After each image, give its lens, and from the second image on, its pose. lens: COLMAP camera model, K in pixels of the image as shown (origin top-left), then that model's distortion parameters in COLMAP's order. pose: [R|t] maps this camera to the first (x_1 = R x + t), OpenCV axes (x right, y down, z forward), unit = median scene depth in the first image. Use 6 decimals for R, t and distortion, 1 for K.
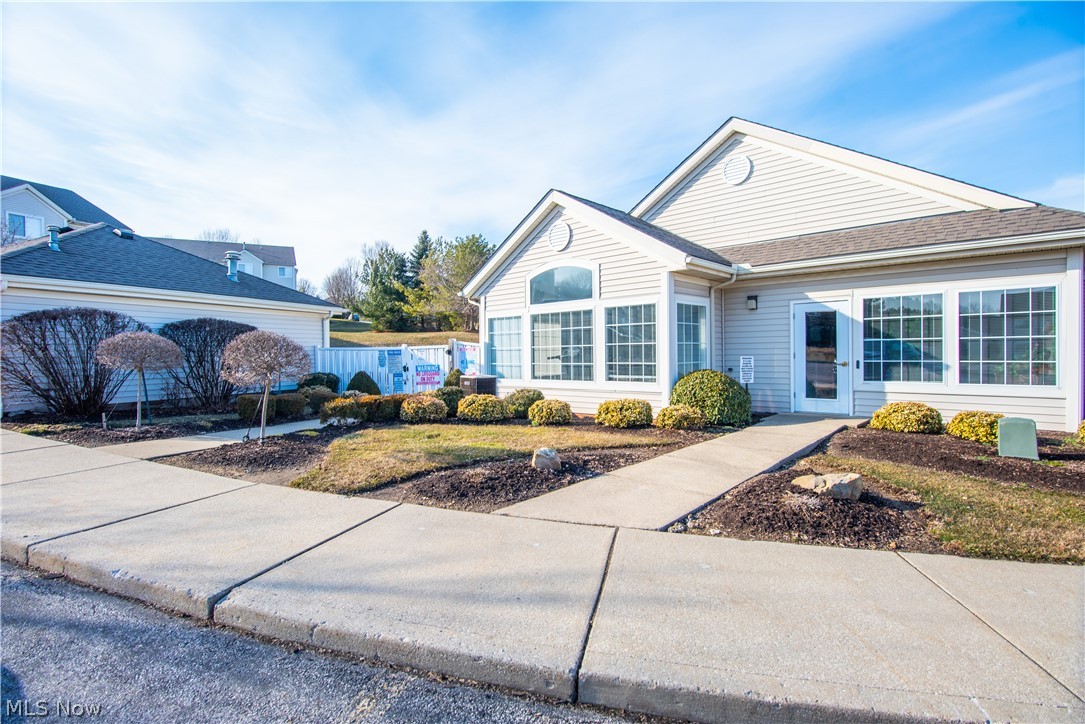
lens RADIAL K [[527.5, 0, 540.2], [0, 527.5, 374.1], [0, 0, 1]] dist [-0.015857, 0.000262]
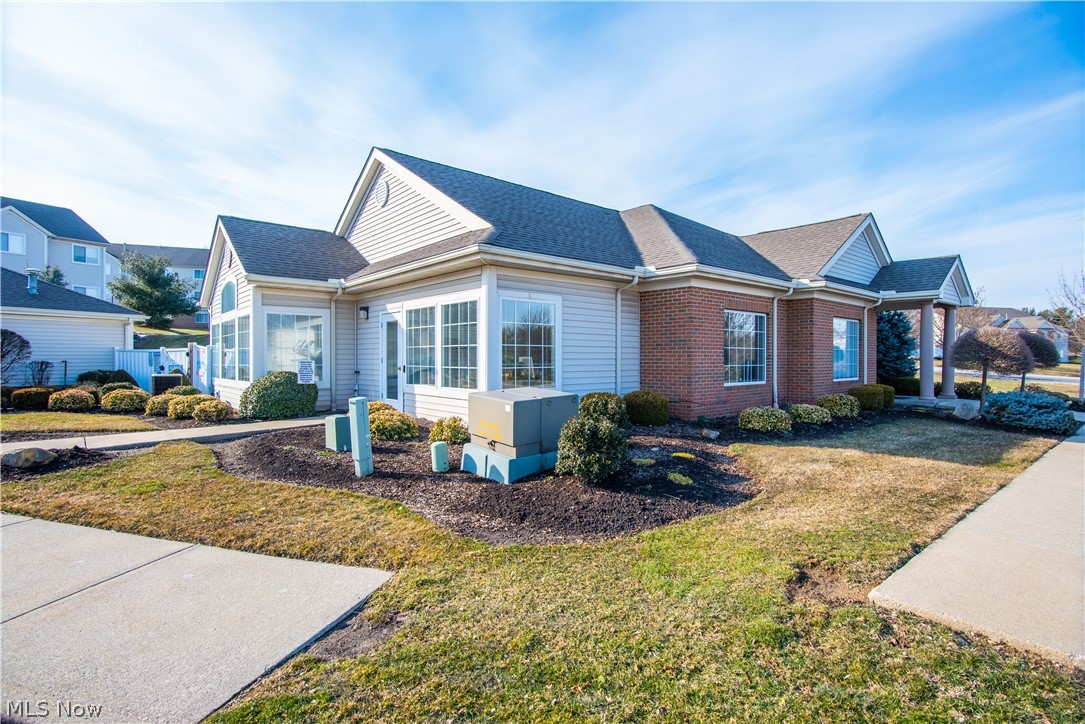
lens RADIAL K [[527.5, 0, 543.6], [0, 527.5, 354.5], [0, 0, 1]] dist [-0.015857, 0.000262]
pose [[0.994778, 0.011496, -0.101408, 0.690637], [-0.016026, 0.998905, -0.043964, -0.003224], [0.100792, 0.045359, 0.993873, -0.055167]]
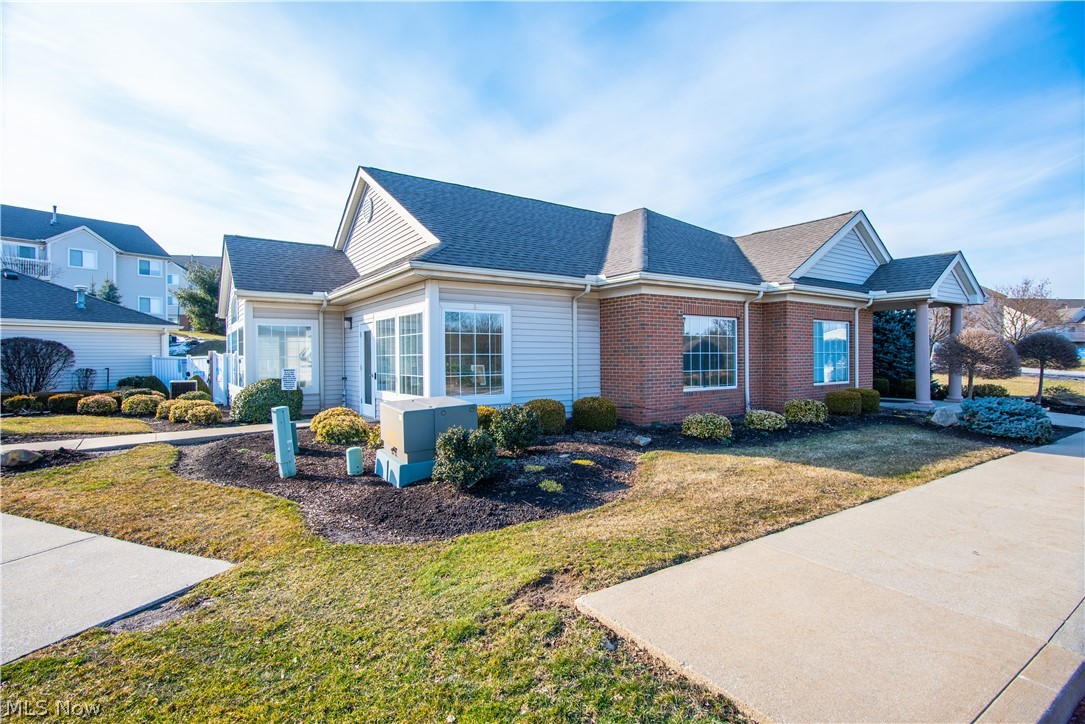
lens RADIAL K [[527.5, 0, 544.2], [0, 527.5, 346.3], [0, 0, 1]] dist [-0.015857, 0.000262]
pose [[0.979945, -0.000070, -0.199266, 0.830291], [-0.011623, 0.998277, -0.057512, -0.014650], [0.198927, 0.058675, 0.978256, -0.061578]]
